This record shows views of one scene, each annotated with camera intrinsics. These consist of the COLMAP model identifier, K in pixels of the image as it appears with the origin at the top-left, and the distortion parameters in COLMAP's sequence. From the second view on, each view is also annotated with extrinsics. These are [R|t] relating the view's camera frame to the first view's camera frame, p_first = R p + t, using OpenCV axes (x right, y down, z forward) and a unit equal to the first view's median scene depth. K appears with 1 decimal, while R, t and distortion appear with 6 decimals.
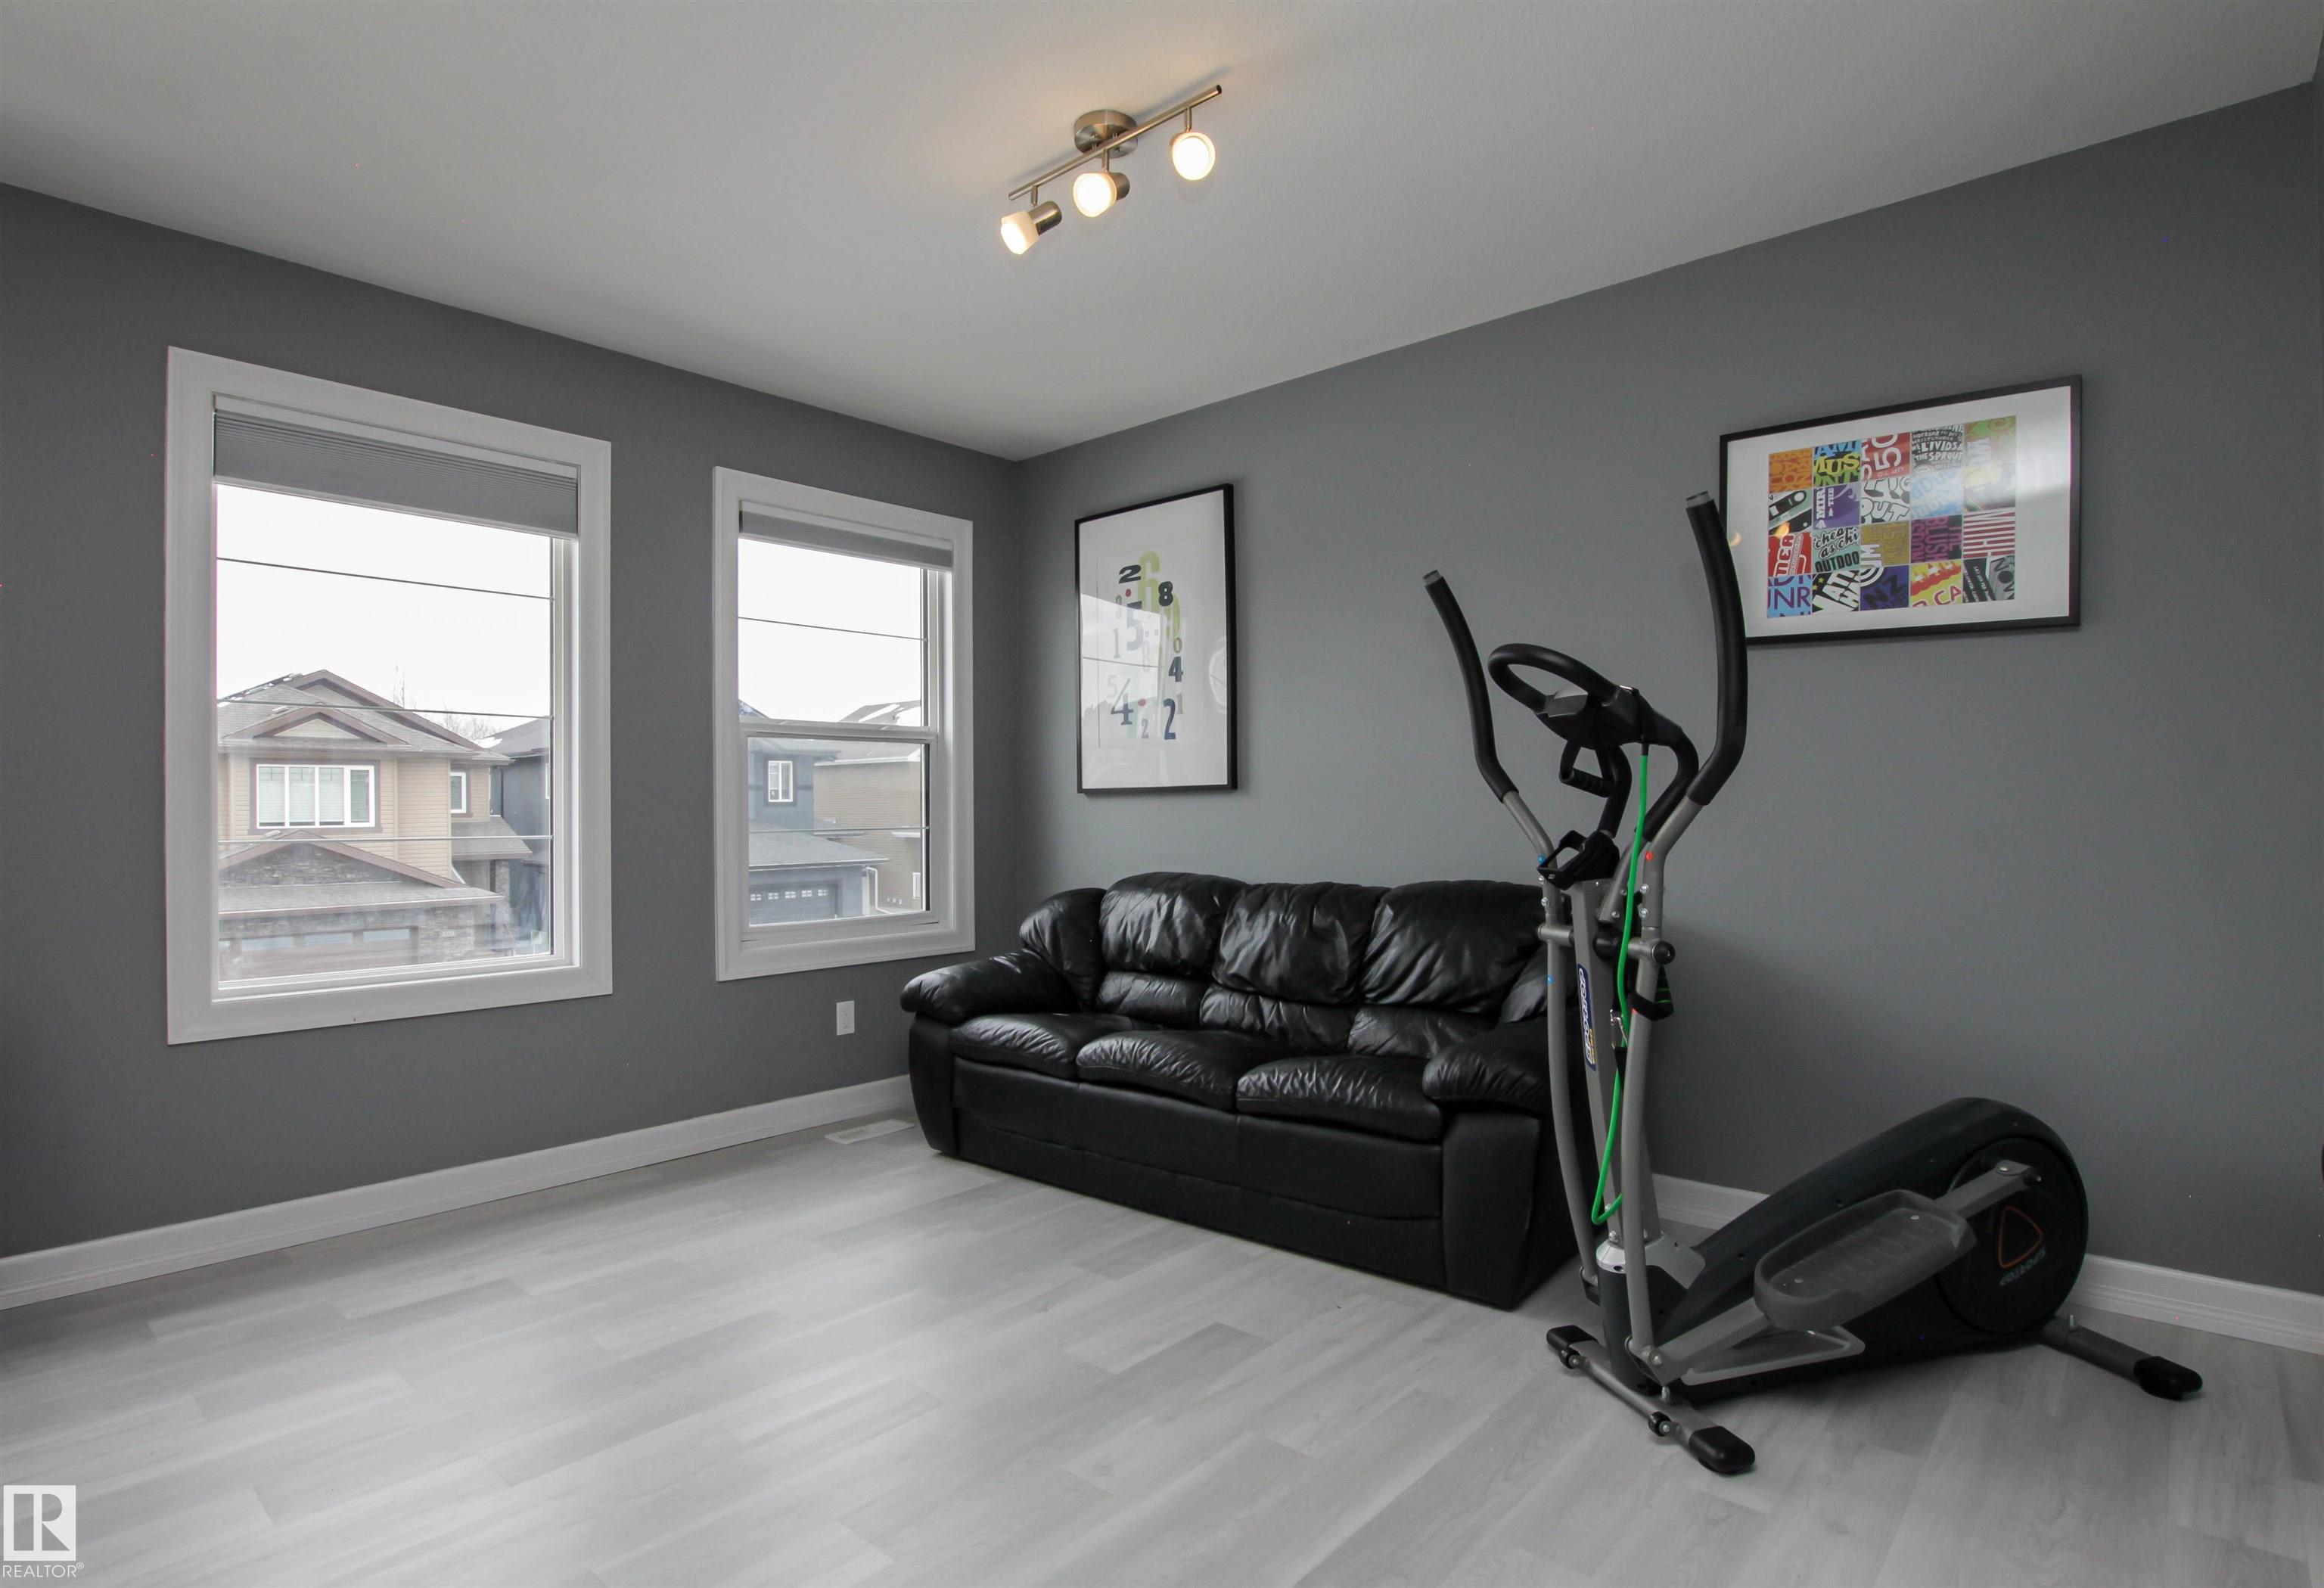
lens RADIAL K [[1179.8, 0, 1109.1], [0, 1179.8, 800.8], [0, 0, 1]] dist [-0.030390, 0.004145]
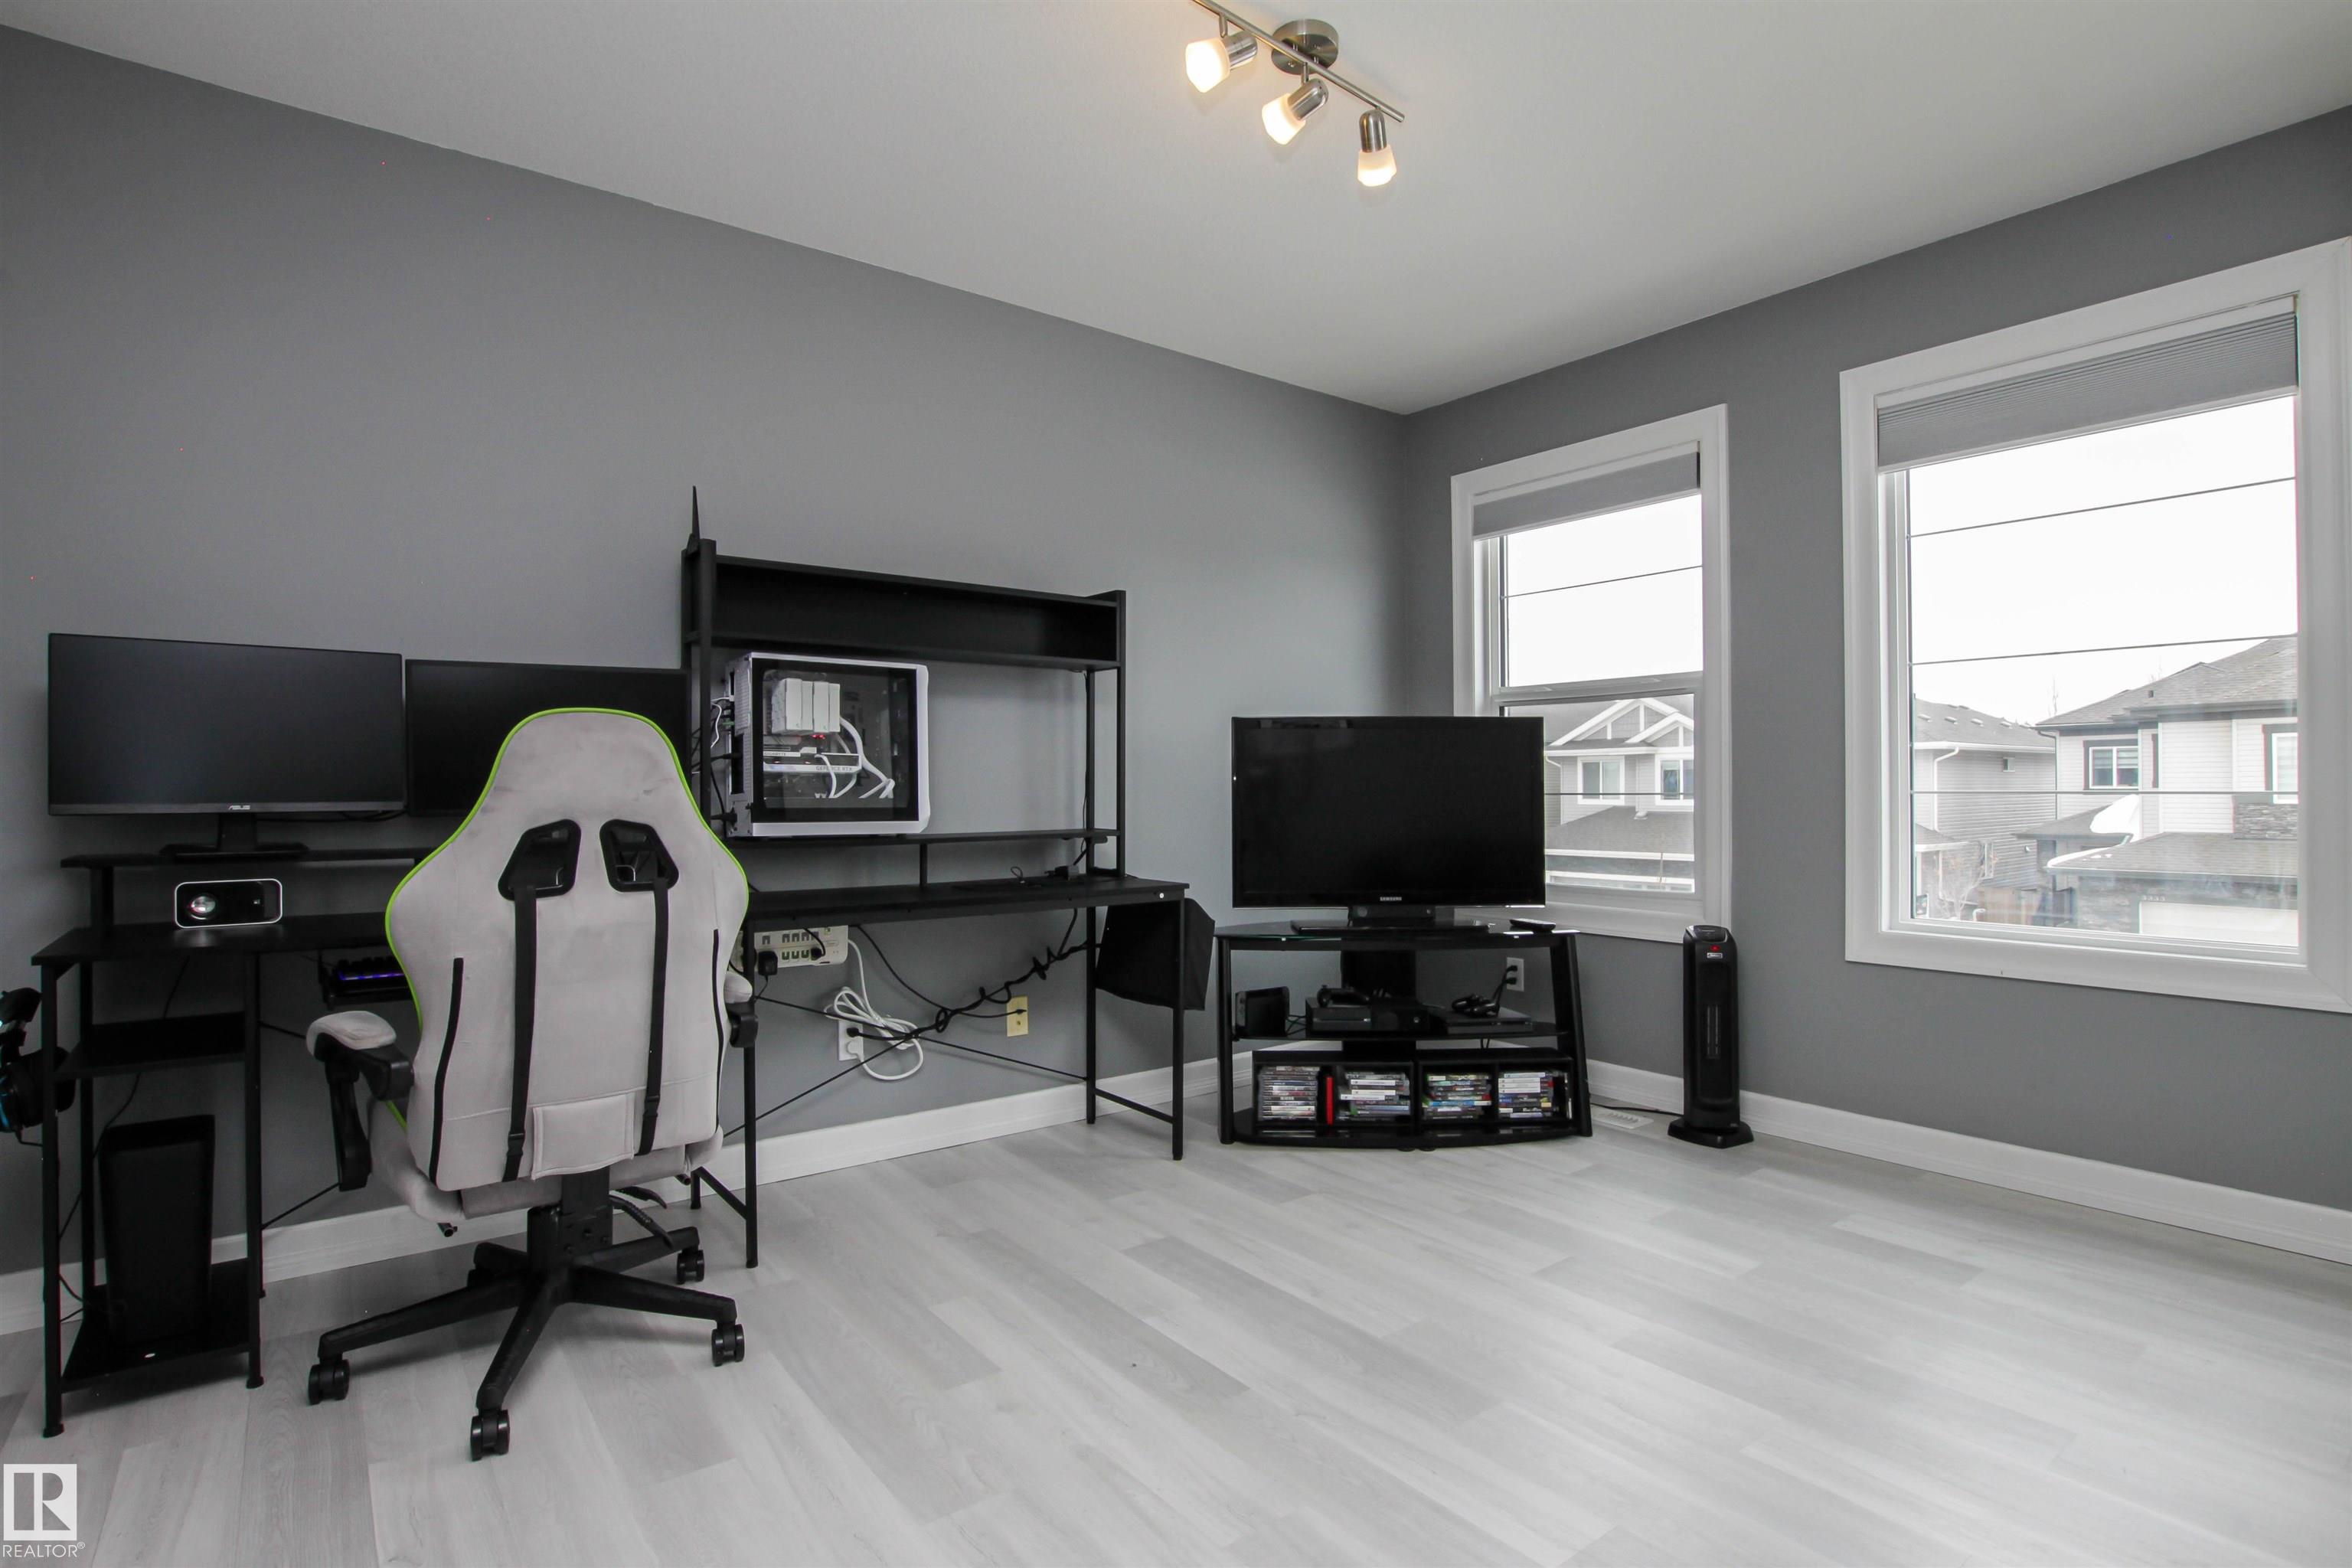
lens RADIAL K [[1158.7, 0, 1218.1], [0, 1158.7, 786.9], [0, 0, 1]] dist [-0.031558, 0.002704]
pose [[-0.157202, 0.004472, -0.987556, 0.359688], [0.011238, 0.999933, 0.002740, 0.017827], [0.987503, -0.010668, -0.157242, 0.435144]]
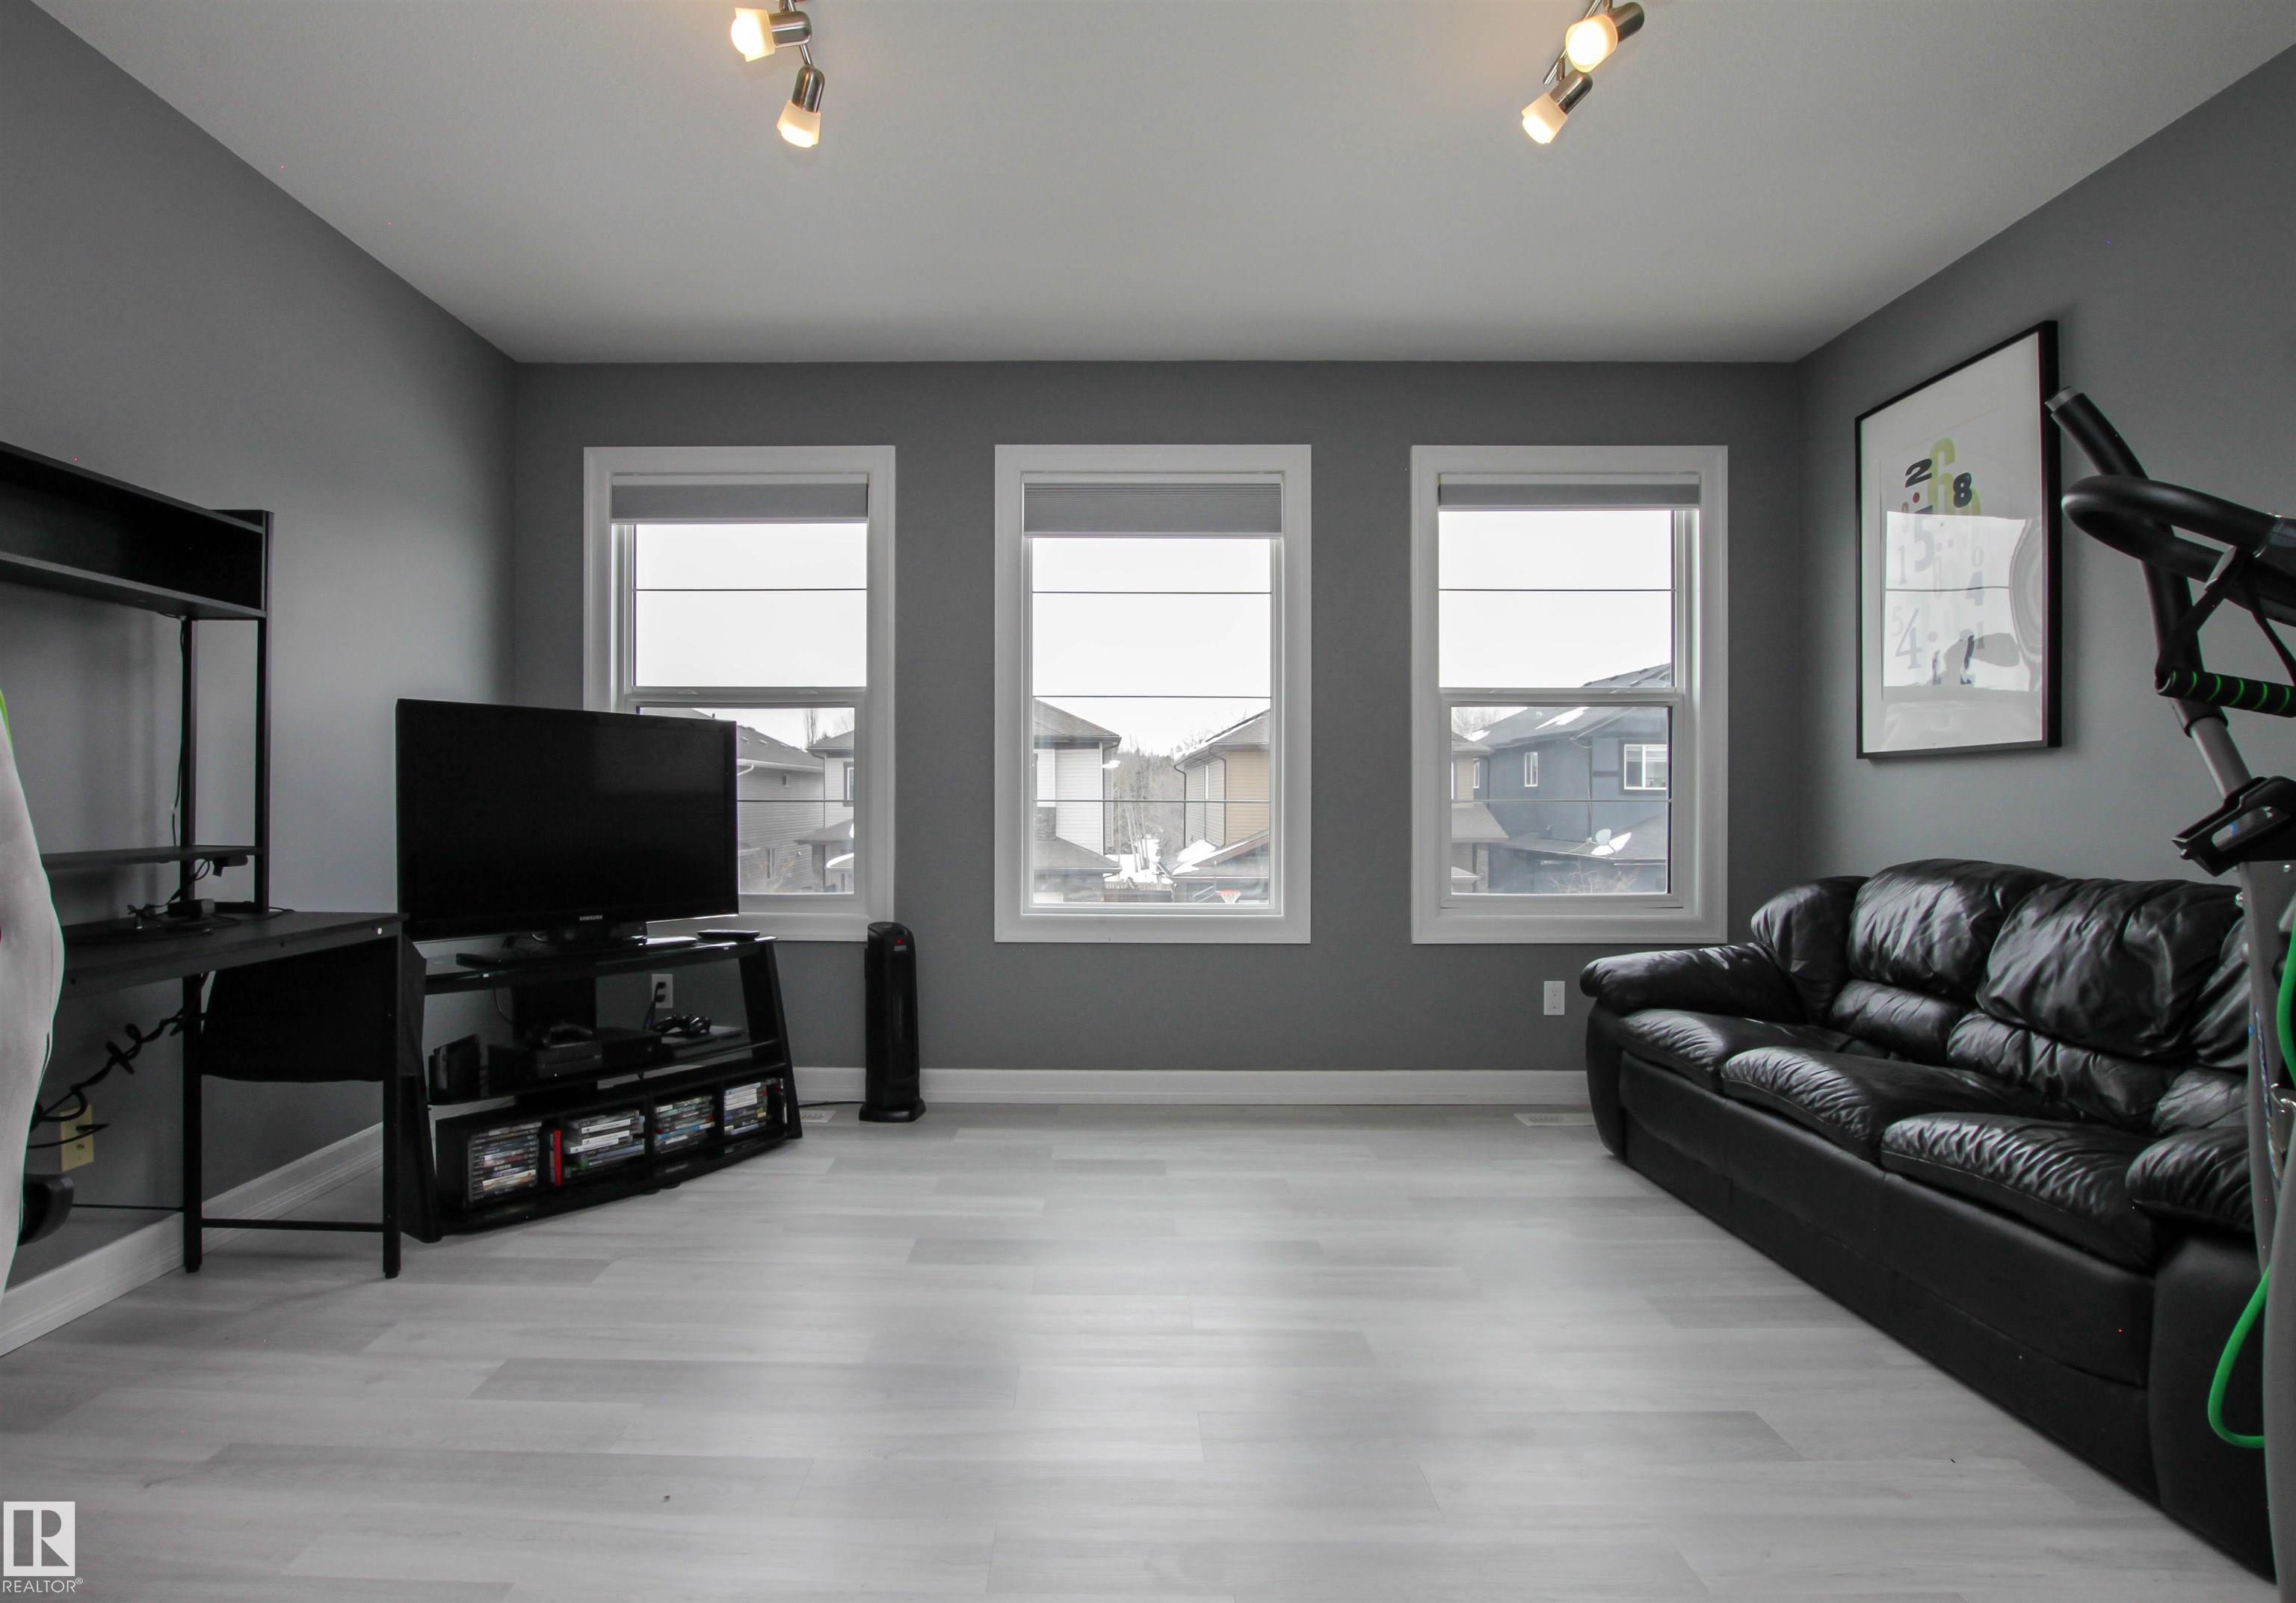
lens RADIAL K [[1165.5, 0, 1090.9], [0, 1165.5, 804.8], [0, 0, 1]] dist [-0.030390, 0.004145]
pose [[0.667336, 0.011087, -0.744674, 0.256328], [-0.003119, 0.999922, 0.012092, 0.021022], [0.744750, -0.005747, 0.667319, 0.111532]]
